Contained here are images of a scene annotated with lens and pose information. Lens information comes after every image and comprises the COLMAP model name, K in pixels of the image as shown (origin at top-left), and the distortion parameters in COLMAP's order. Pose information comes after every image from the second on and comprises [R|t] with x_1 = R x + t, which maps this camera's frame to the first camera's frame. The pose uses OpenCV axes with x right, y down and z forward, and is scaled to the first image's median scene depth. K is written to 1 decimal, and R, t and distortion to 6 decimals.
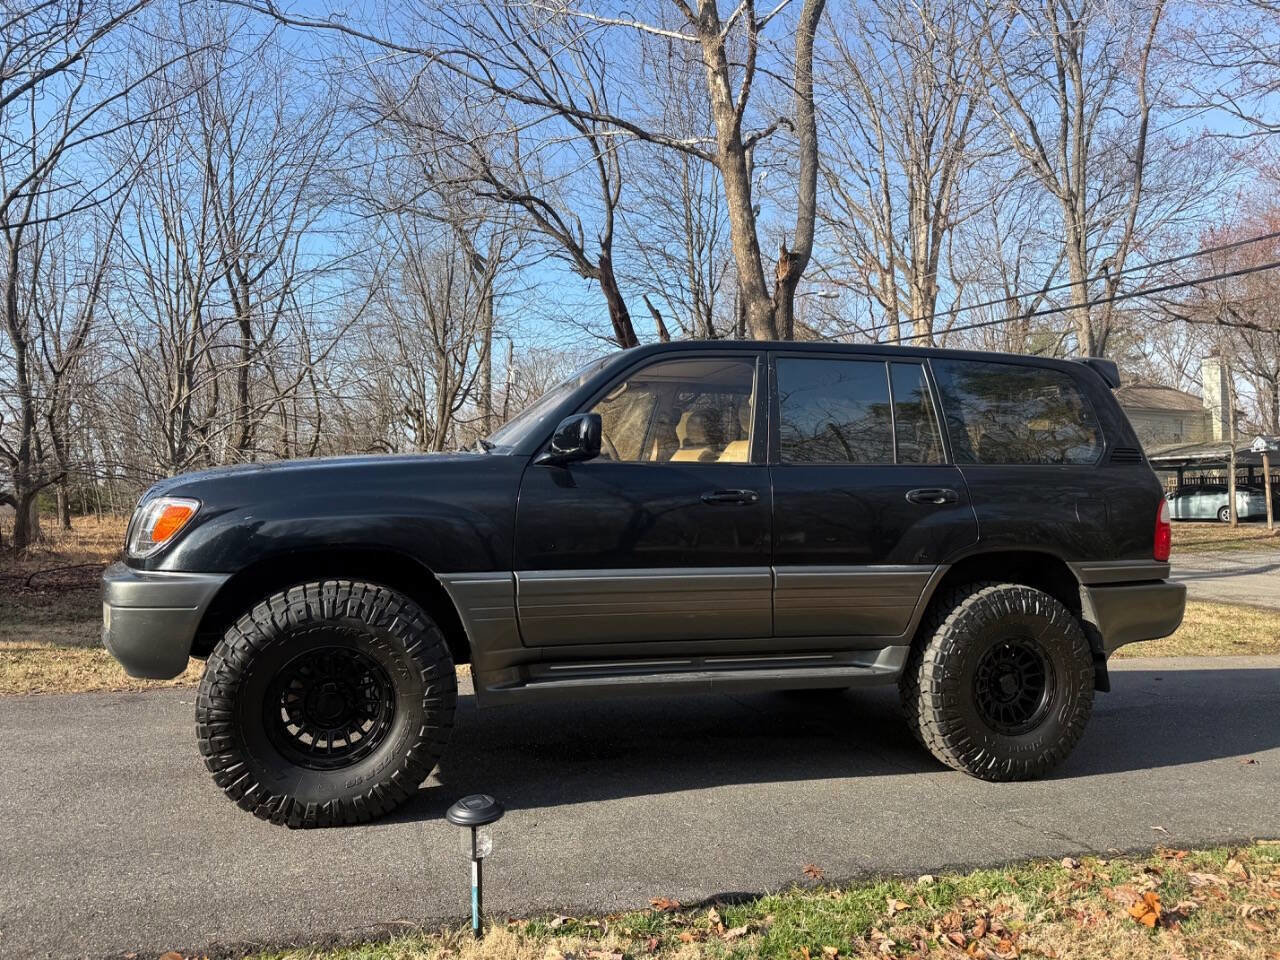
lens RADIAL K [[893.9, 0, 635.4], [0, 893.9, 484.7], [0, 0, 1]] dist [0.039842, -0.047346]
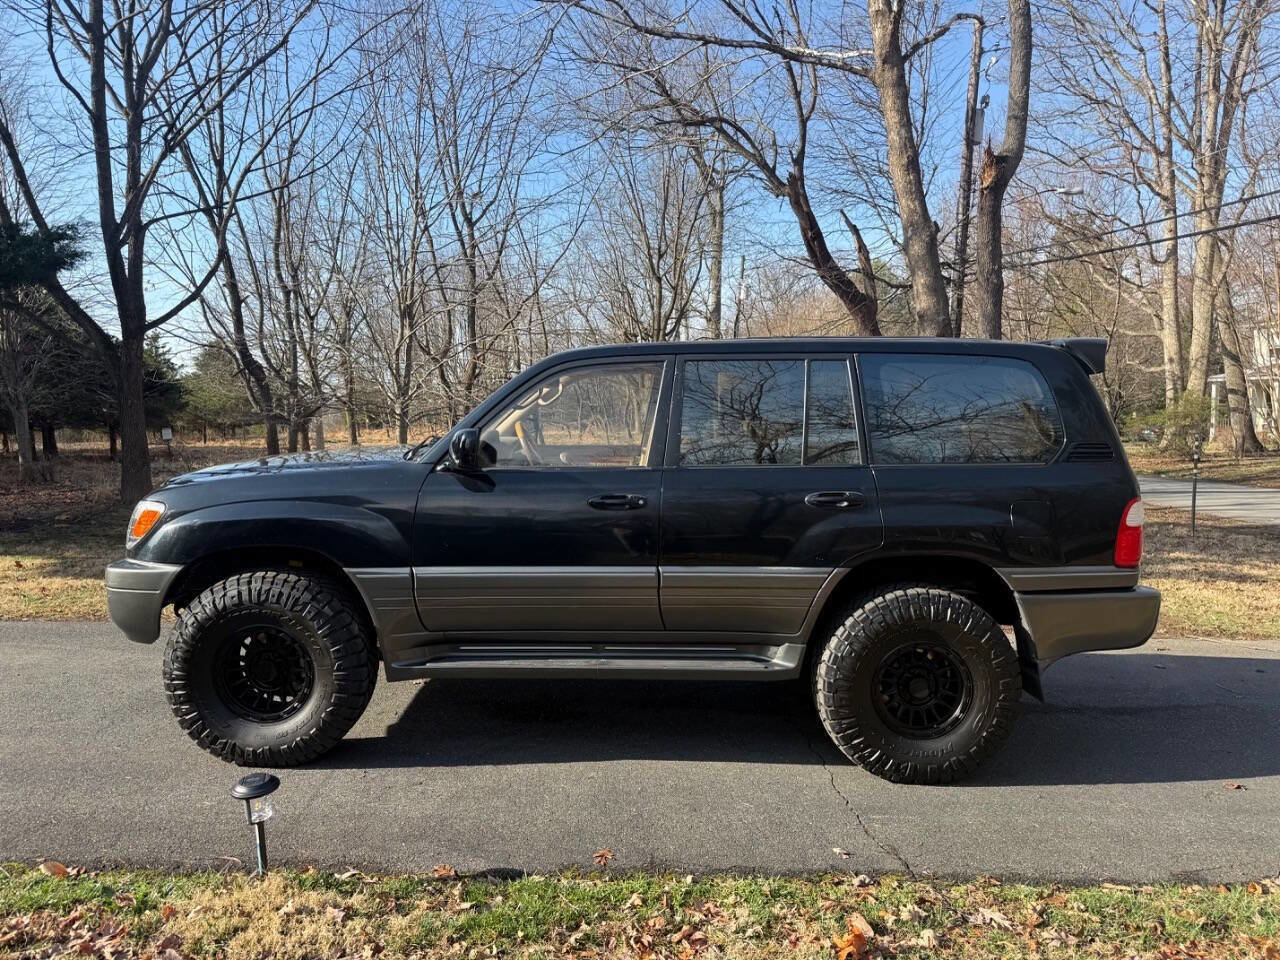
lens RADIAL K [[893.9, 0, 635.4], [0, 893.9, 484.7], [0, 0, 1]] dist [0.039842, -0.047346]
pose [[0.960809, 0.019443, -0.276529, 0.397426], [0.008117, 0.995136, 0.098173, -0.103703], [0.277093, -0.096570, 0.955978, -0.010790]]
